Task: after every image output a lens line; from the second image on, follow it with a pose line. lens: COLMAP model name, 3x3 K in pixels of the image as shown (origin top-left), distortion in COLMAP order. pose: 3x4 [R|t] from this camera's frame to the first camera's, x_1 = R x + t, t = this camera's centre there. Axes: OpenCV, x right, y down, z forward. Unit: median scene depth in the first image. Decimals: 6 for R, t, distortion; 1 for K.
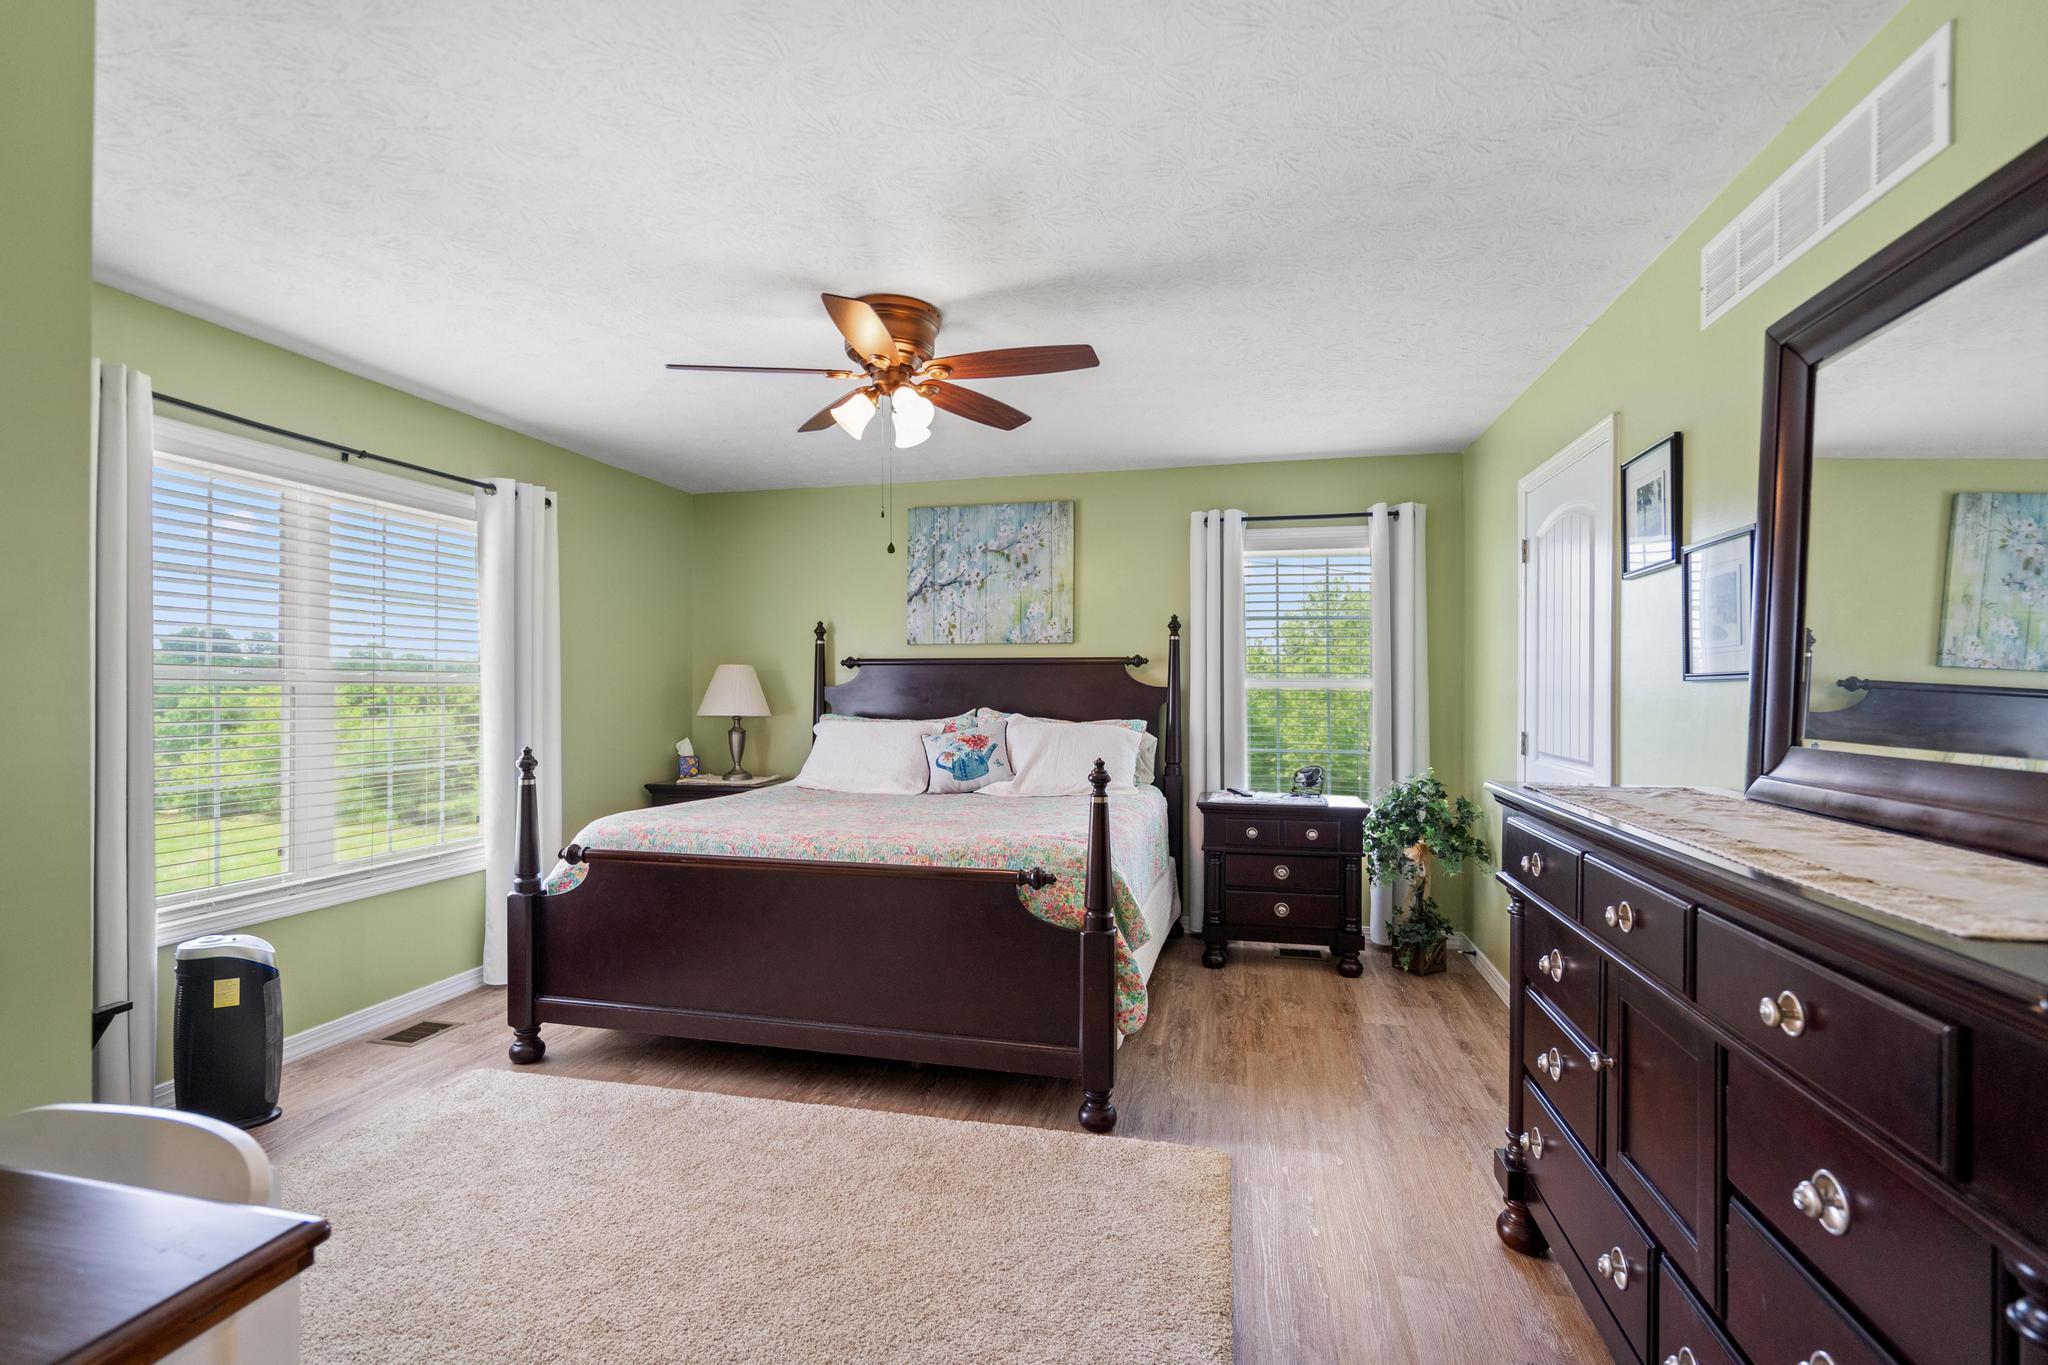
lens RADIAL K [[952.9, 0, 1024.7], [0, 952.9, 683.8], [0, 0, 1]] dist [-0.001521, 0.000885]
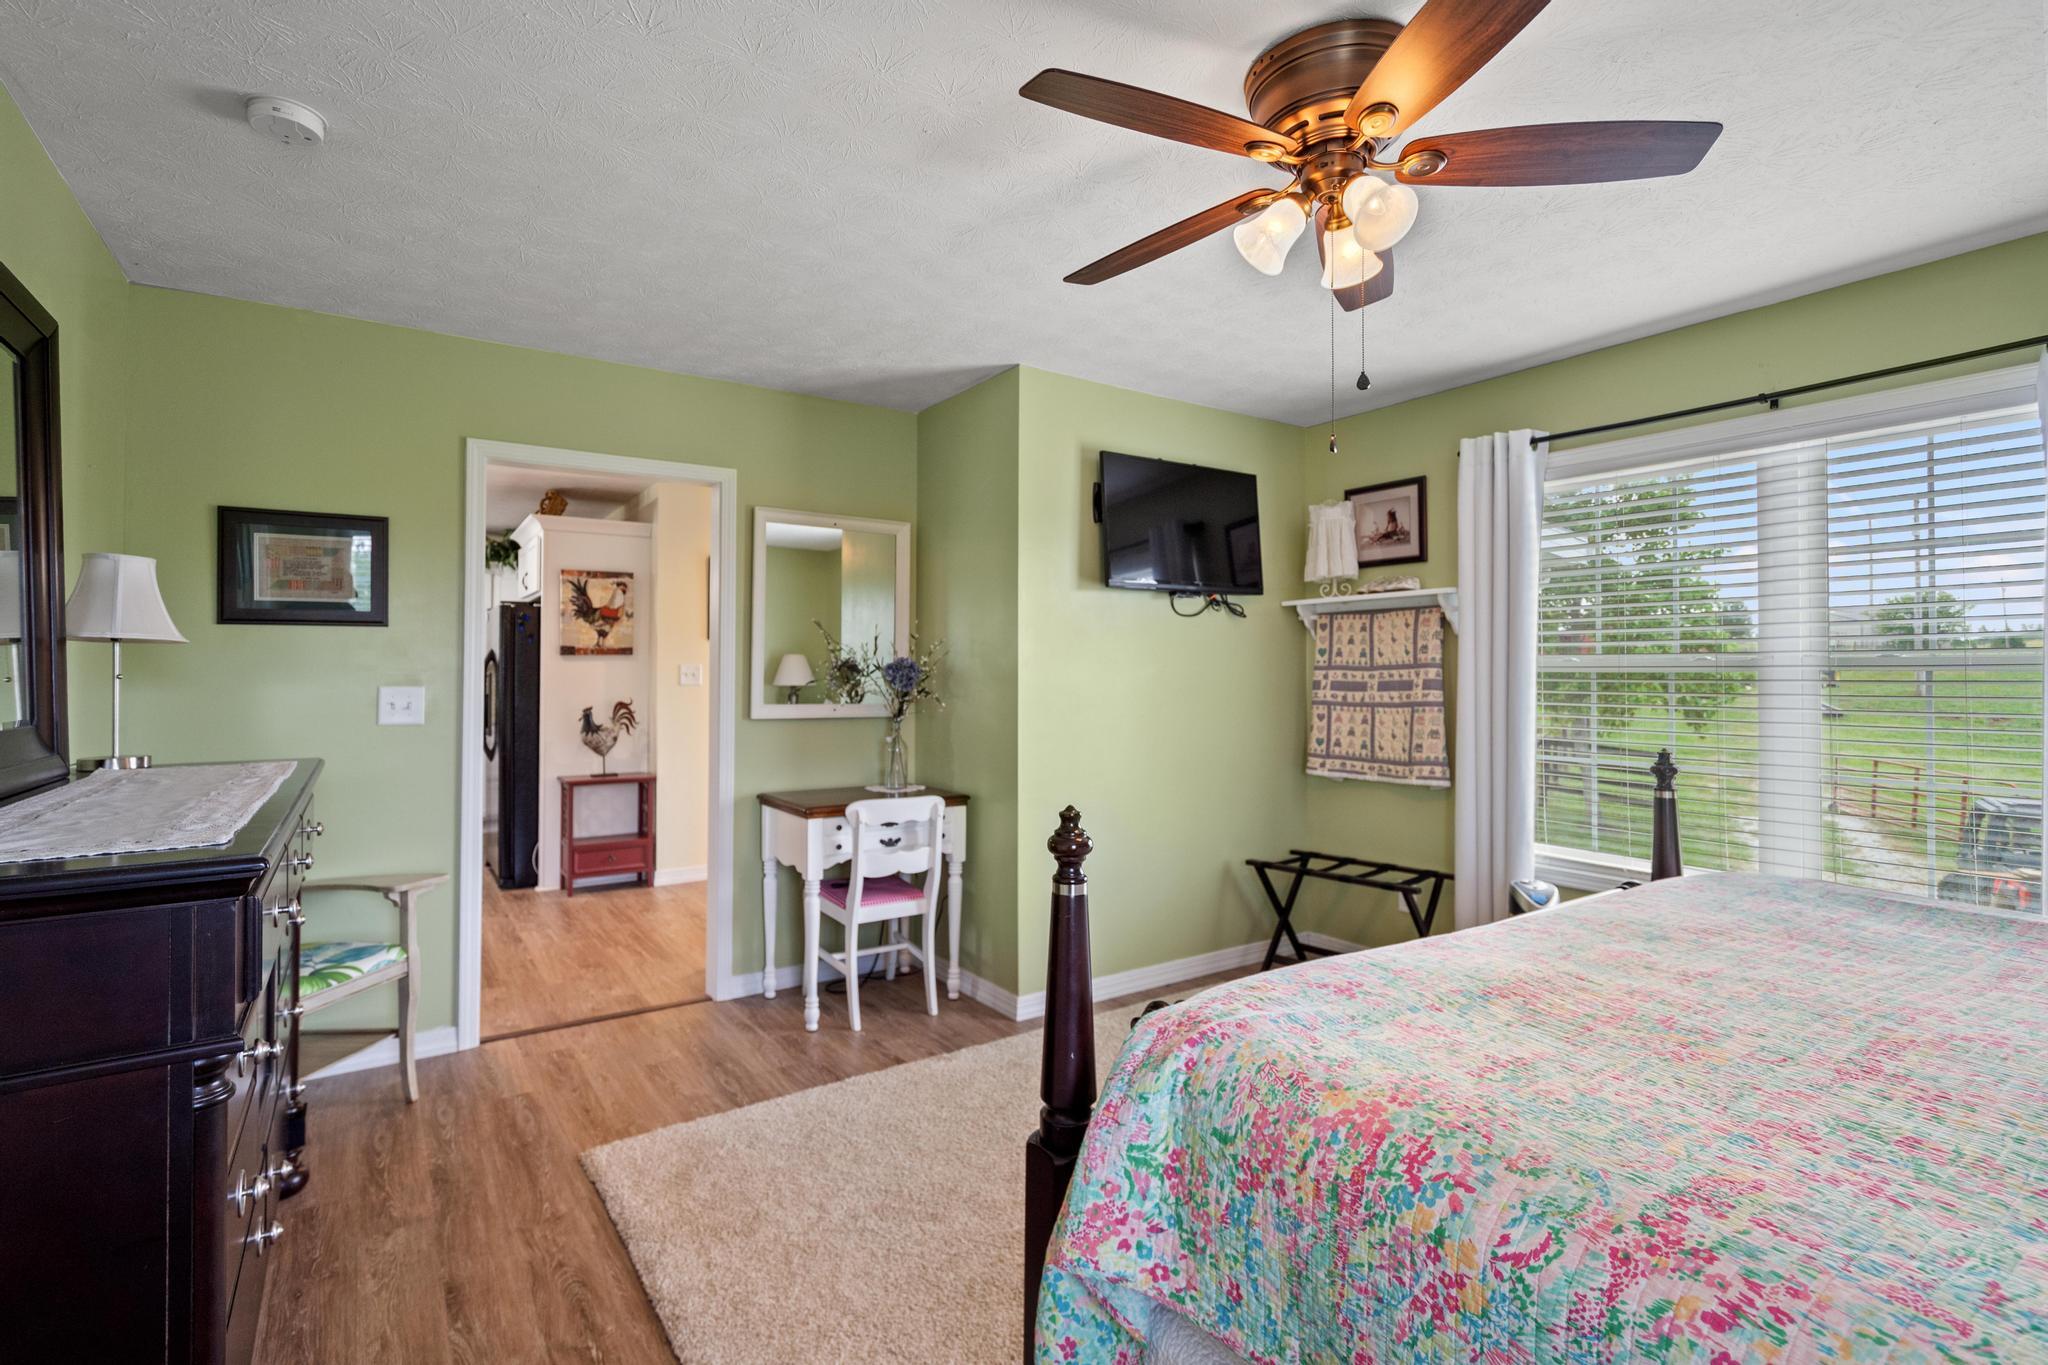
lens RADIAL K [[952.9, 0, 1029.1], [0, 952.9, 677.1], [0, 0, 1]] dist [-0.001521, 0.000885]
pose [[-0.677793, -0.012315, -0.735150, 0.363916], [-0.006352, 0.999920, -0.010895, 0.021050], [0.735226, -0.002715, -0.677817, 1.069712]]
